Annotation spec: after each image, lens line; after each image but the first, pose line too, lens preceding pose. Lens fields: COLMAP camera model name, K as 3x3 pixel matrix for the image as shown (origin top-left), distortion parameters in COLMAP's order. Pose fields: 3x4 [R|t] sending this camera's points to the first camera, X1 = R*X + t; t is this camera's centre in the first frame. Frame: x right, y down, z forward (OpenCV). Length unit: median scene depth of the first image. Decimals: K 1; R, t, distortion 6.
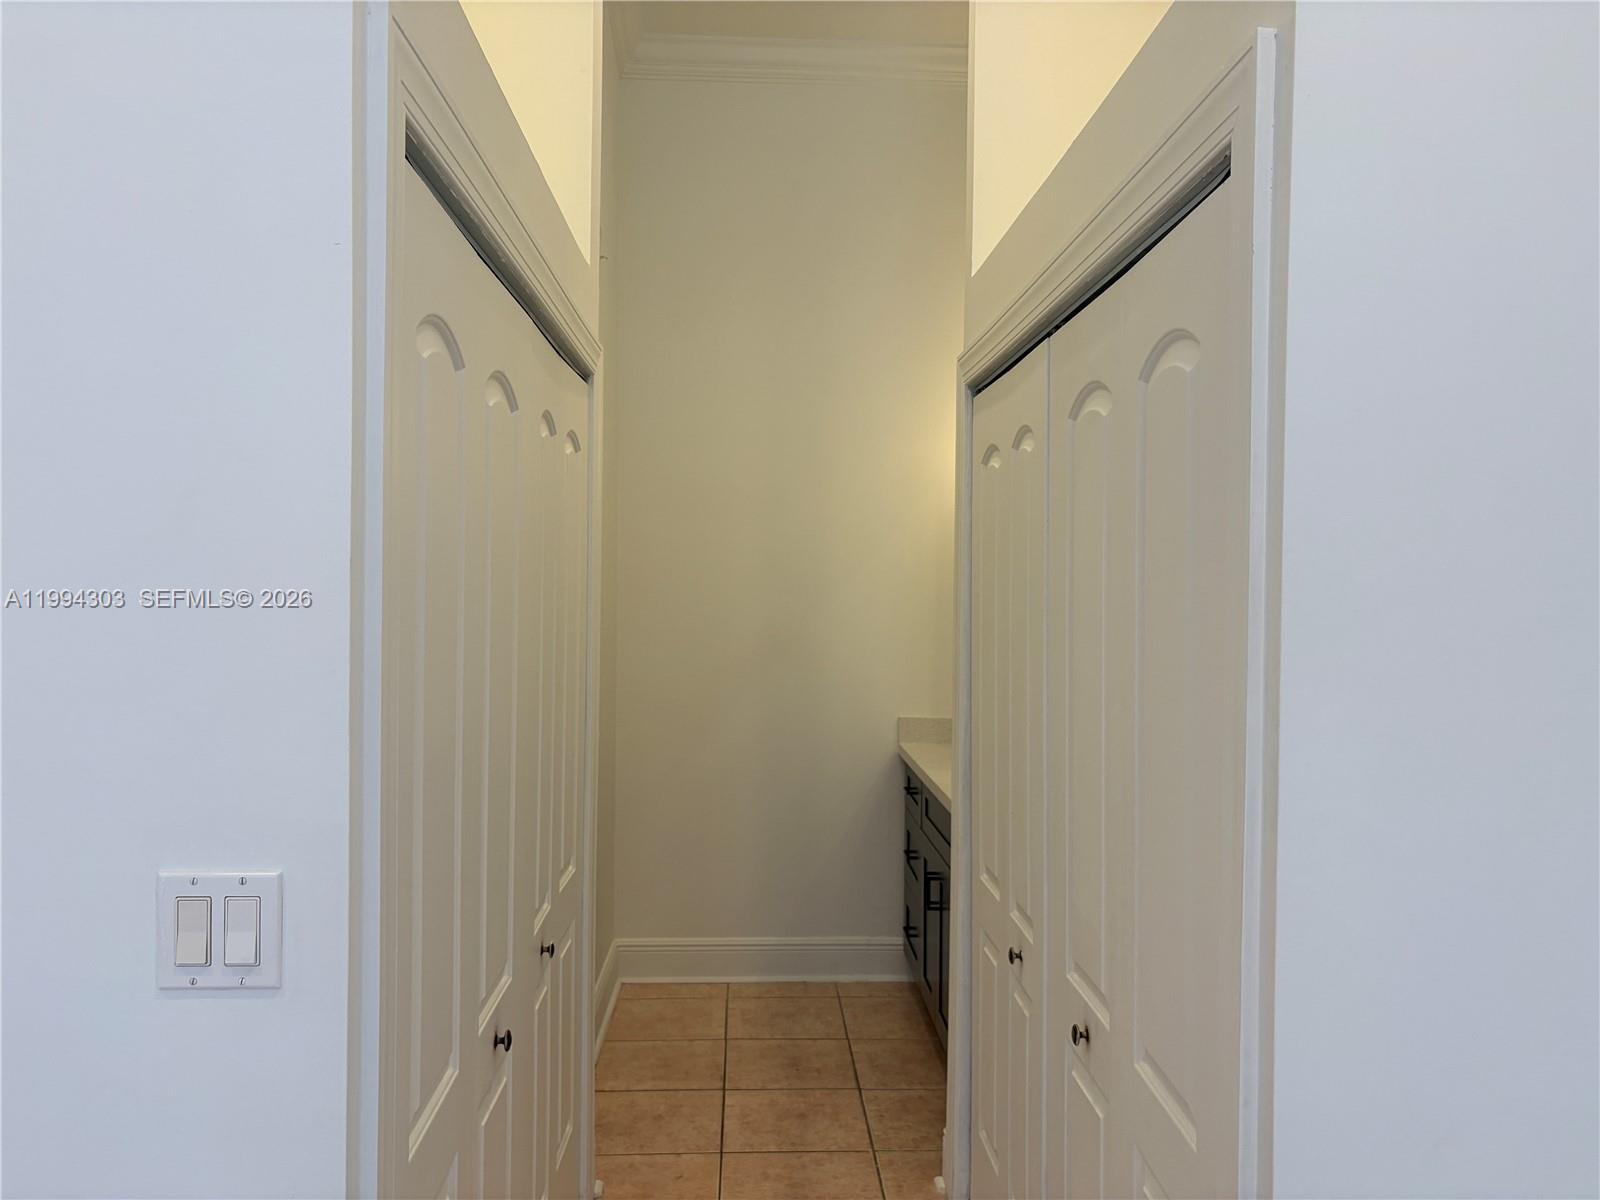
lens RADIAL K [[1228.1, 0, 800.0], [0, 1228.1, 600.0], [0, 0, 1]] dist [0.043831, 0.000307]
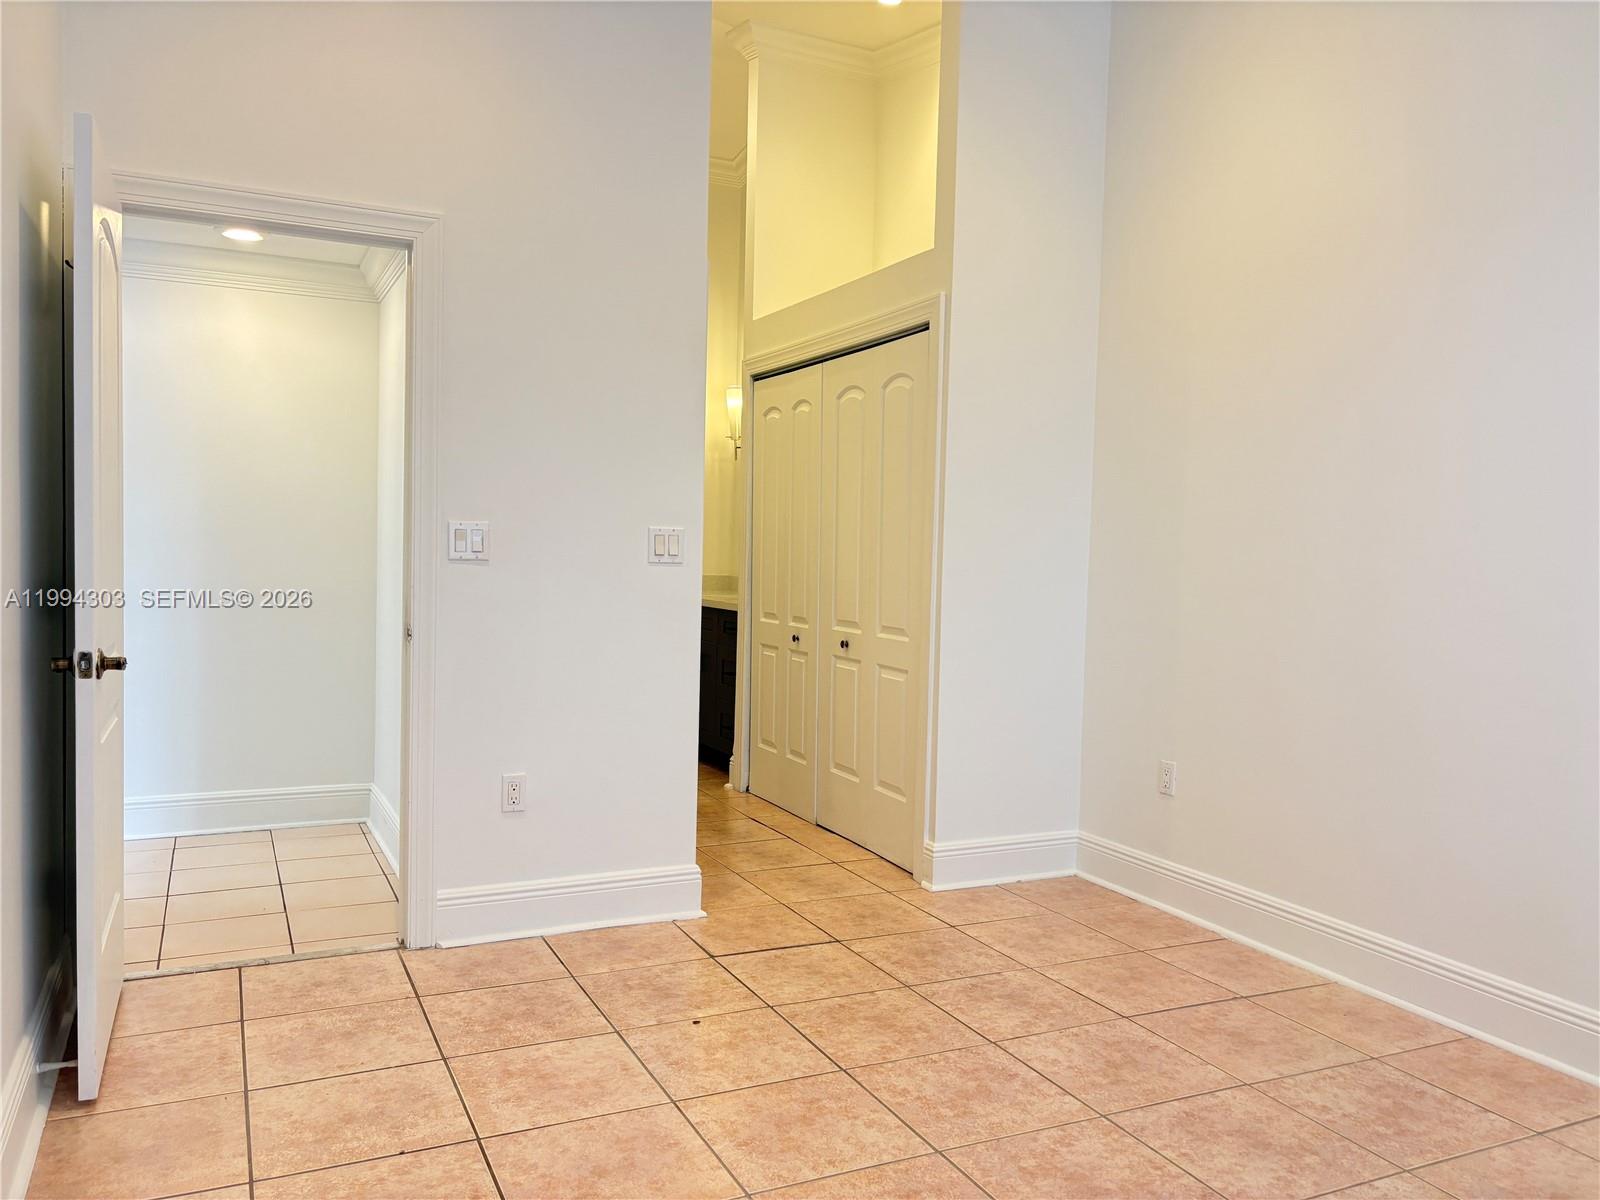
lens RADIAL K [[1228.1, 0, 800.0], [0, 1228.1, 600.0], [0, 0, 1]] dist [0.043831, 0.000307]
pose [[0.916154, -0.001692, 0.400823, -0.771544], [-0.011905, 0.999435, 0.031430, 0.162625], [-0.400650, -0.033567, 0.915616, -1.126729]]
